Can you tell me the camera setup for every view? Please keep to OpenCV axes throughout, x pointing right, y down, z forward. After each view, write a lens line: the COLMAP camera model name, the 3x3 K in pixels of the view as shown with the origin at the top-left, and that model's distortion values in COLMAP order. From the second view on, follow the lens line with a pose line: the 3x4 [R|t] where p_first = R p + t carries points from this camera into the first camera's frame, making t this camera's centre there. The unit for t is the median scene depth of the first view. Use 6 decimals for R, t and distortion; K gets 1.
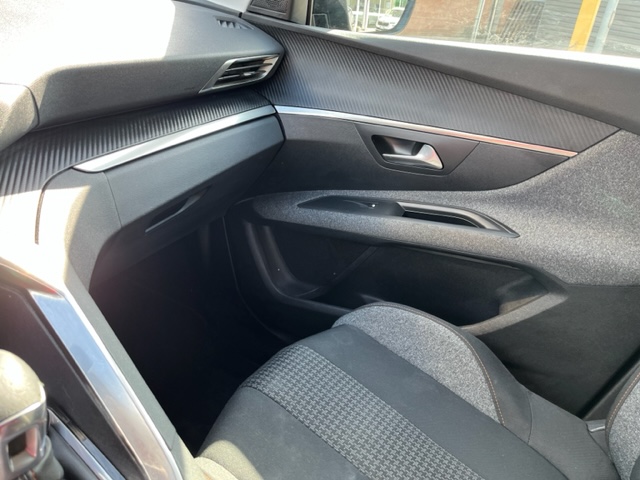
lens RADIAL K [[484.2, 0, 325.3], [0, 484.2, 231.7], [0, 0, 1]] dist [0.071206, -0.104646]
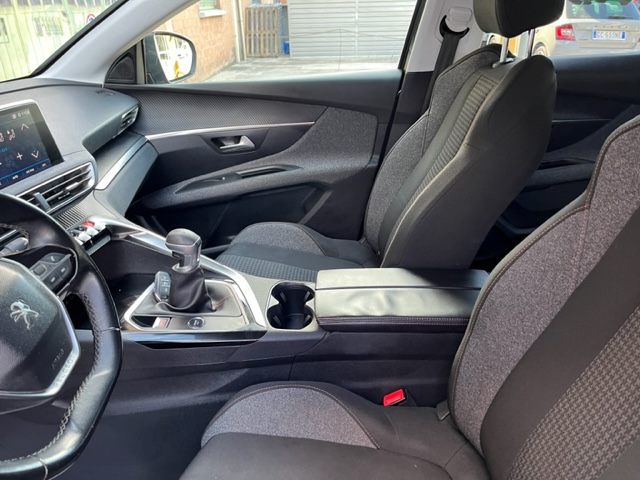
lens RADIAL K [[484.2, 0, 323.1], [0, 484.2, 242.4], [0, 0, 1]] dist [0.071206, -0.104646]
pose [[0.846569, -0.334059, 0.414399, -0.471142], [0.324371, 0.941051, 0.095957, 0.131619], [-0.422025, 0.053185, 0.905023, -0.839037]]
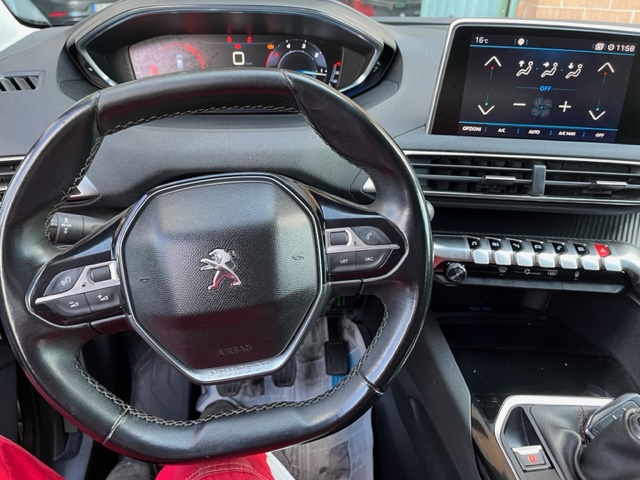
lens RADIAL K [[484.2, 0, 323.5], [0, 484.2, 241.0], [0, 0, 1]] dist [0.071206, -0.104646]
pose [[0.615318, 0.313226, -0.723376, -0.170469], [-0.314746, 0.938965, 0.138848, 0.029516], [0.722716, 0.142244, 0.676349, -0.278811]]
